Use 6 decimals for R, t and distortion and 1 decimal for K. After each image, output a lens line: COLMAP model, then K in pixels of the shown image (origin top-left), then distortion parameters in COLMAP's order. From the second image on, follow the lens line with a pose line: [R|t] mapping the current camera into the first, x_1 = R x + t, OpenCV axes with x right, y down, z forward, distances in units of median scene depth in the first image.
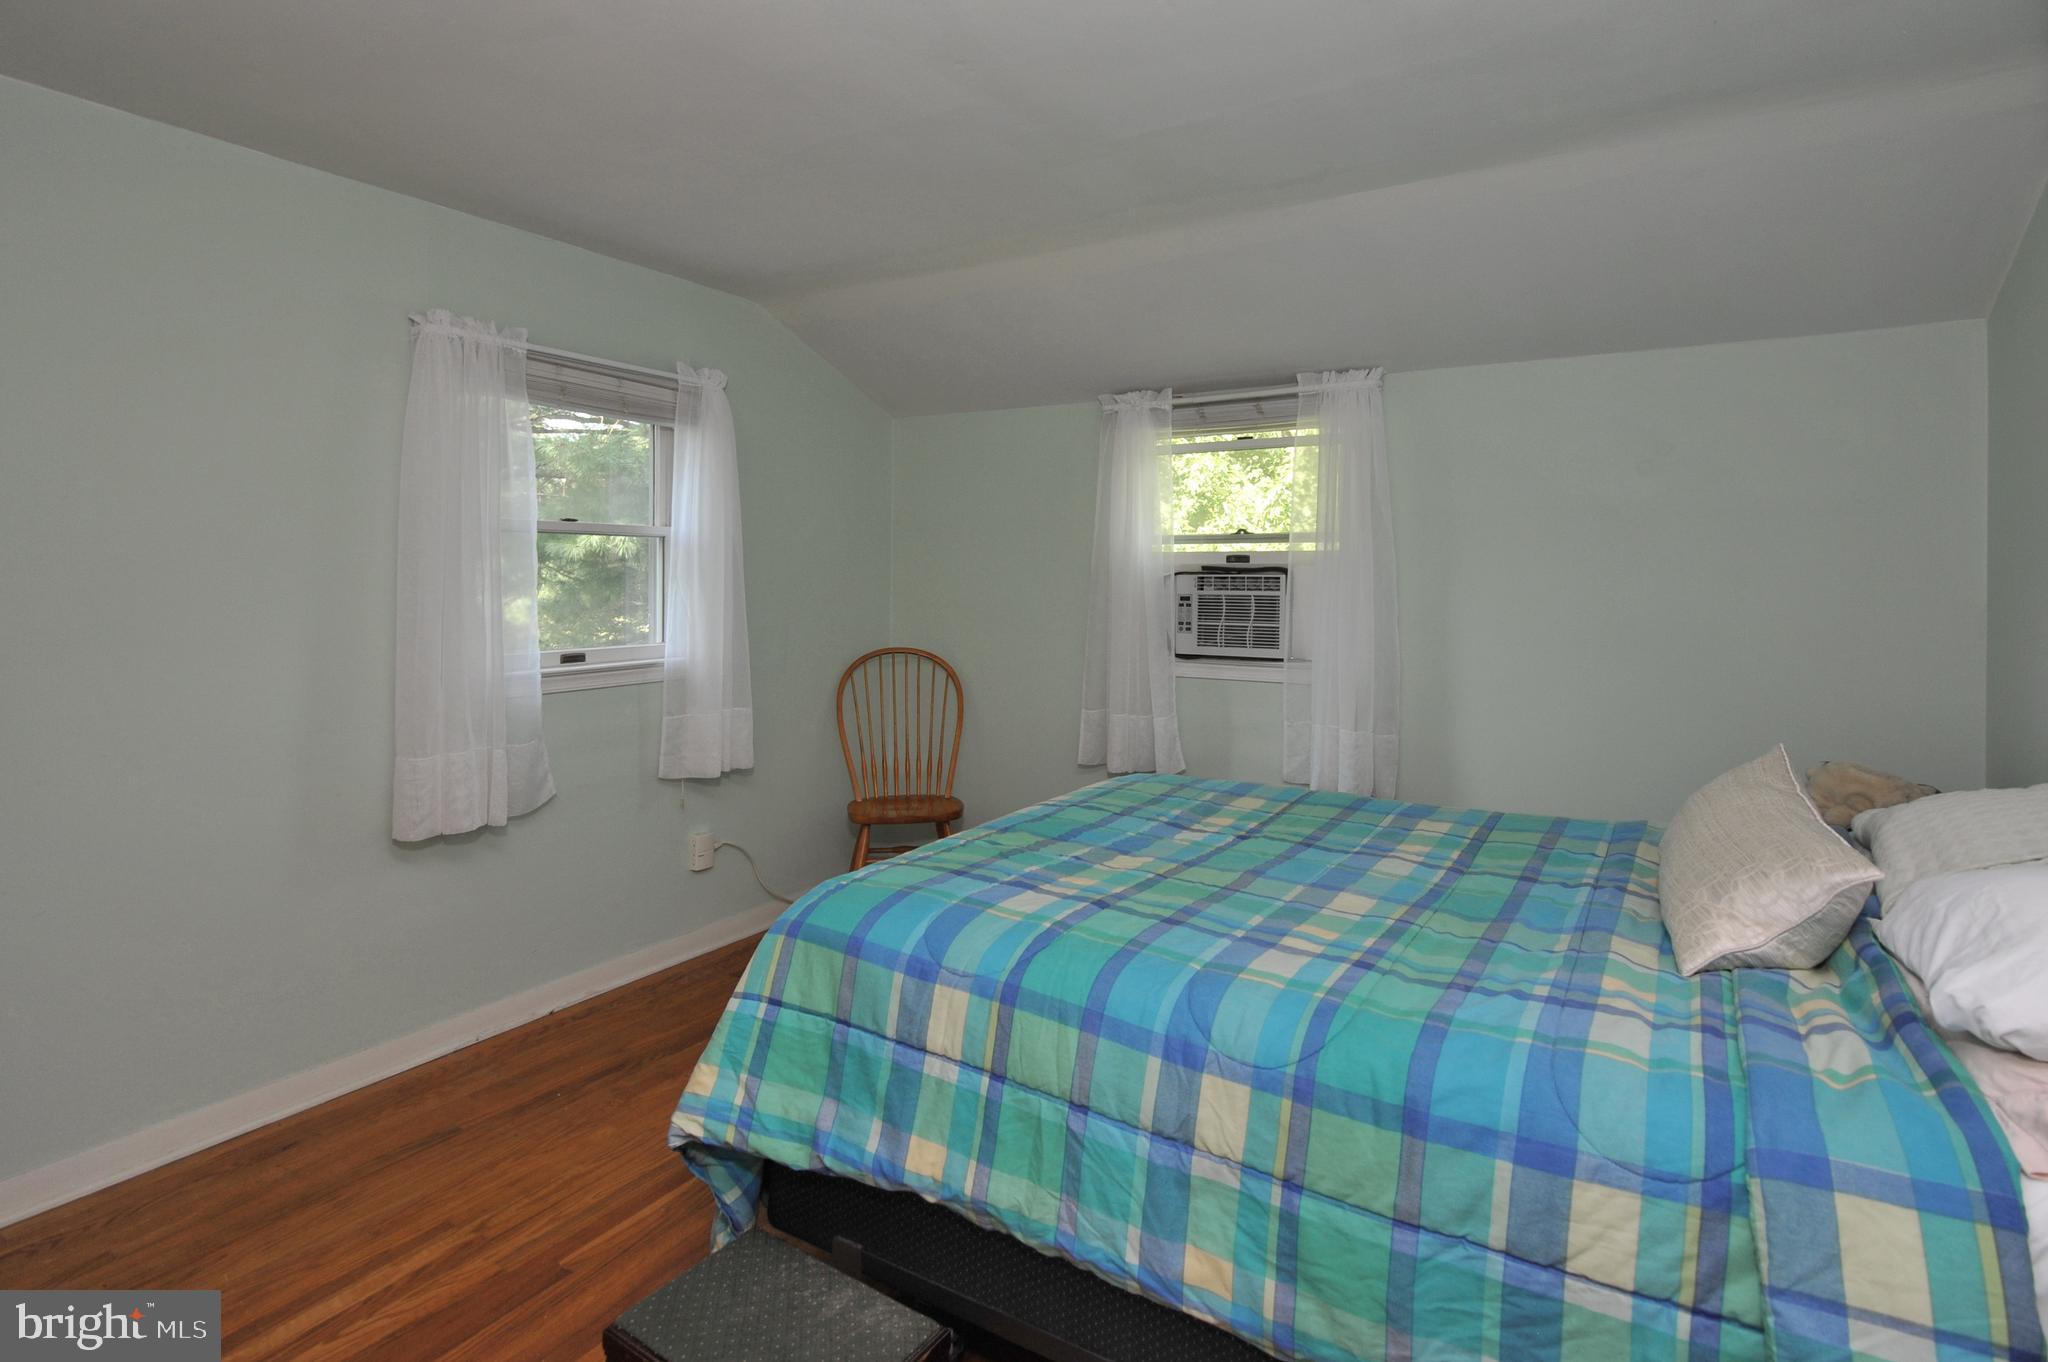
lens RADIAL K [[1067.1, 0, 1018.5], [0, 1067.1, 578.7], [0, 0, 1]] dist [0.001769, -0.000386]
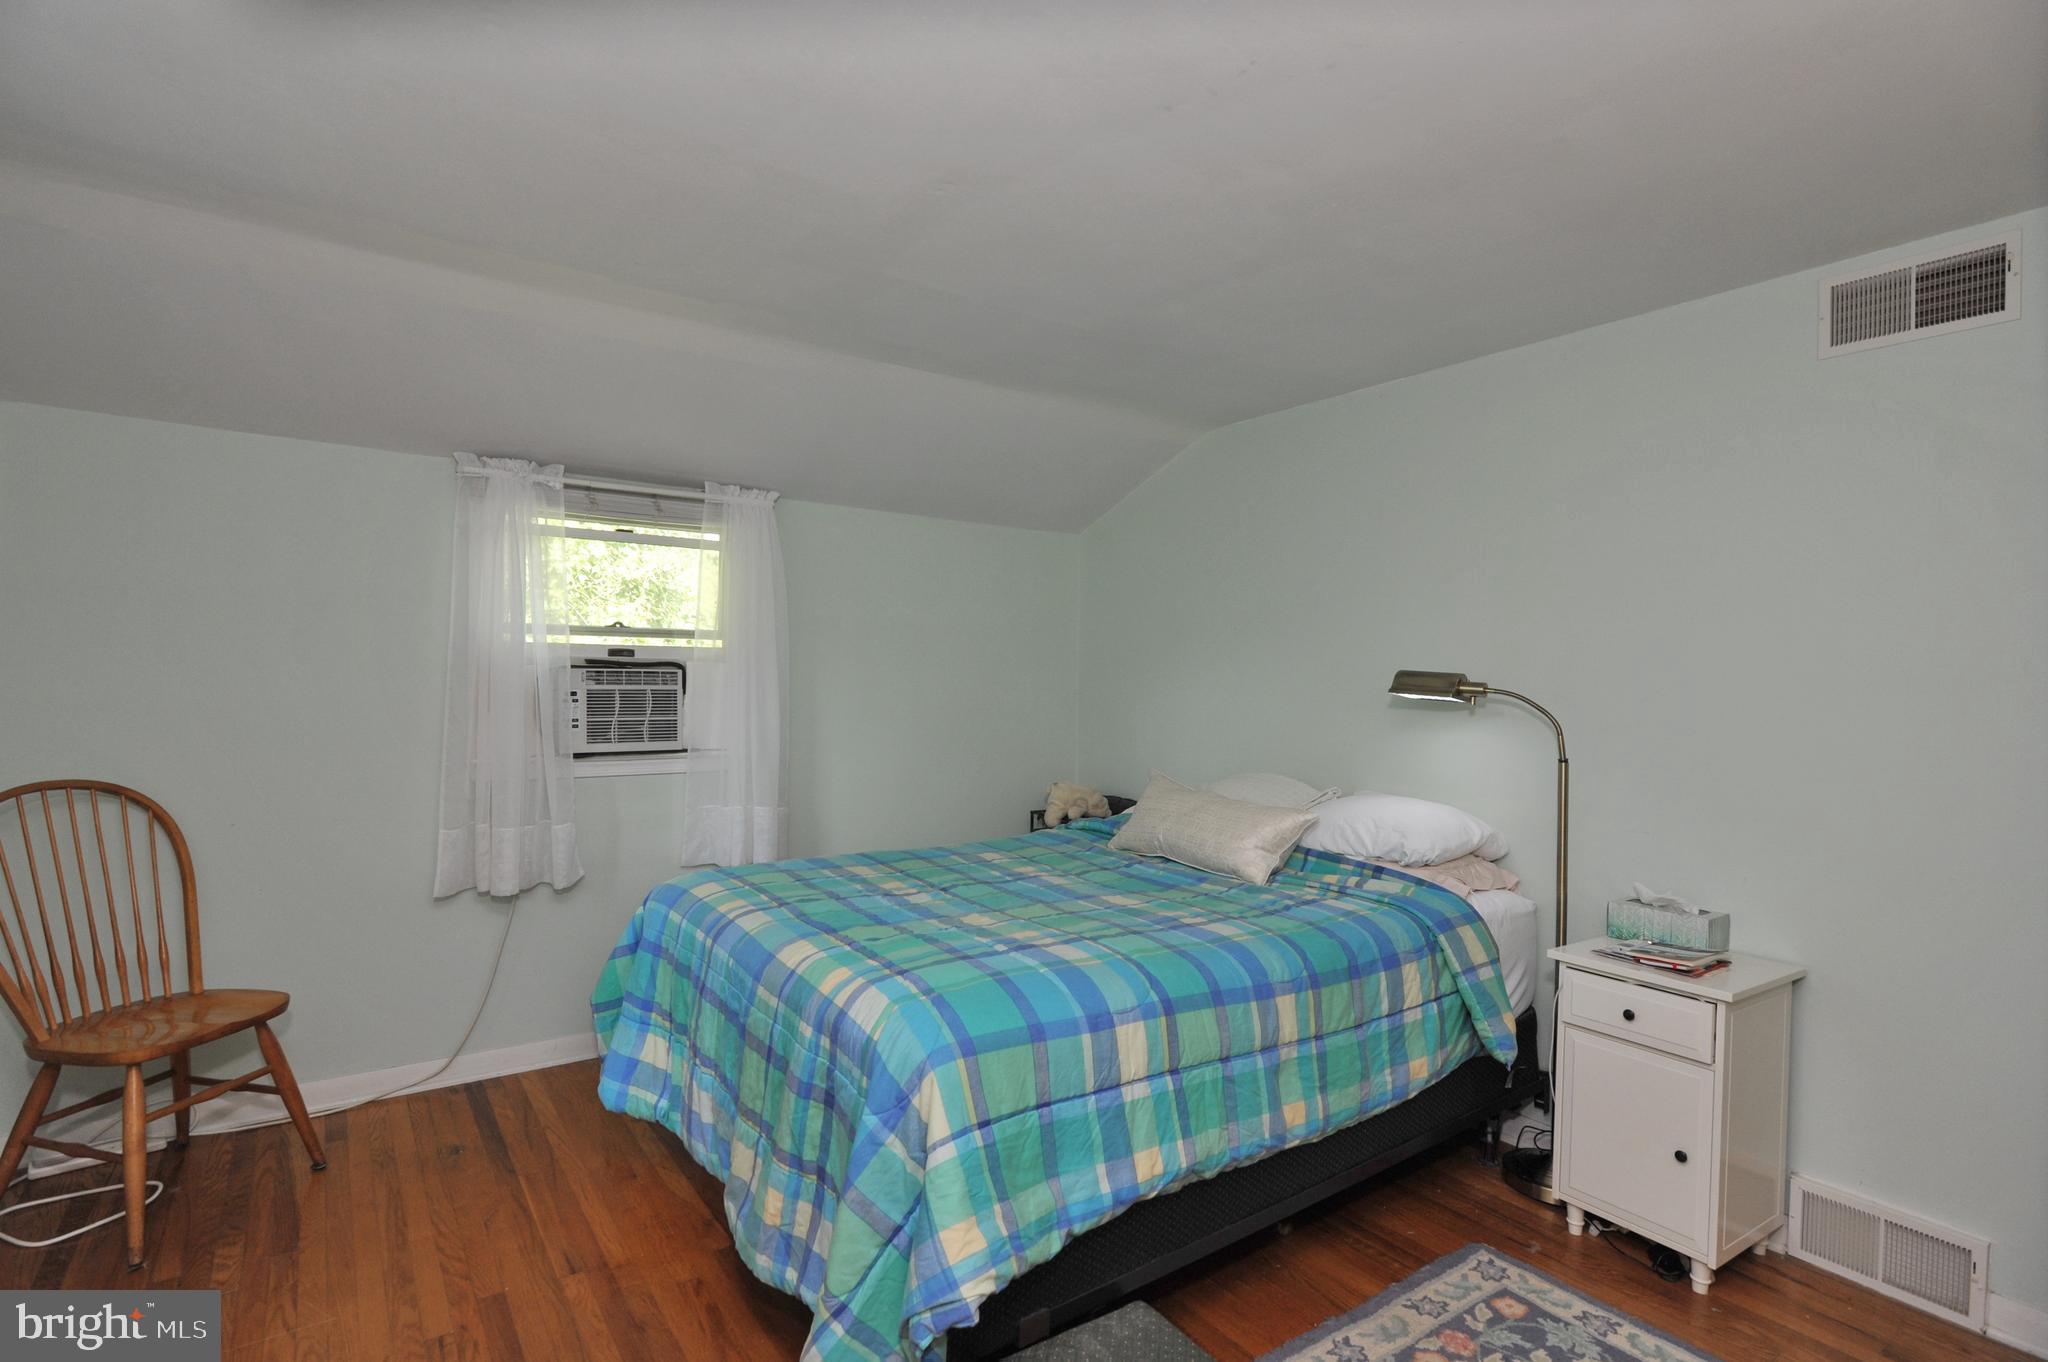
lens RADIAL K [[999.4, 0, 1015.8], [0, 999.4, 682.4], [0, 0, 1]] dist [0.000078, -0.001522]
pose [[0.365838, -0.006759, 0.930654, -0.550923], [-0.010079, 0.999886, 0.011224, -0.005447], [-0.930624, -0.013486, 0.365728, 0.341269]]
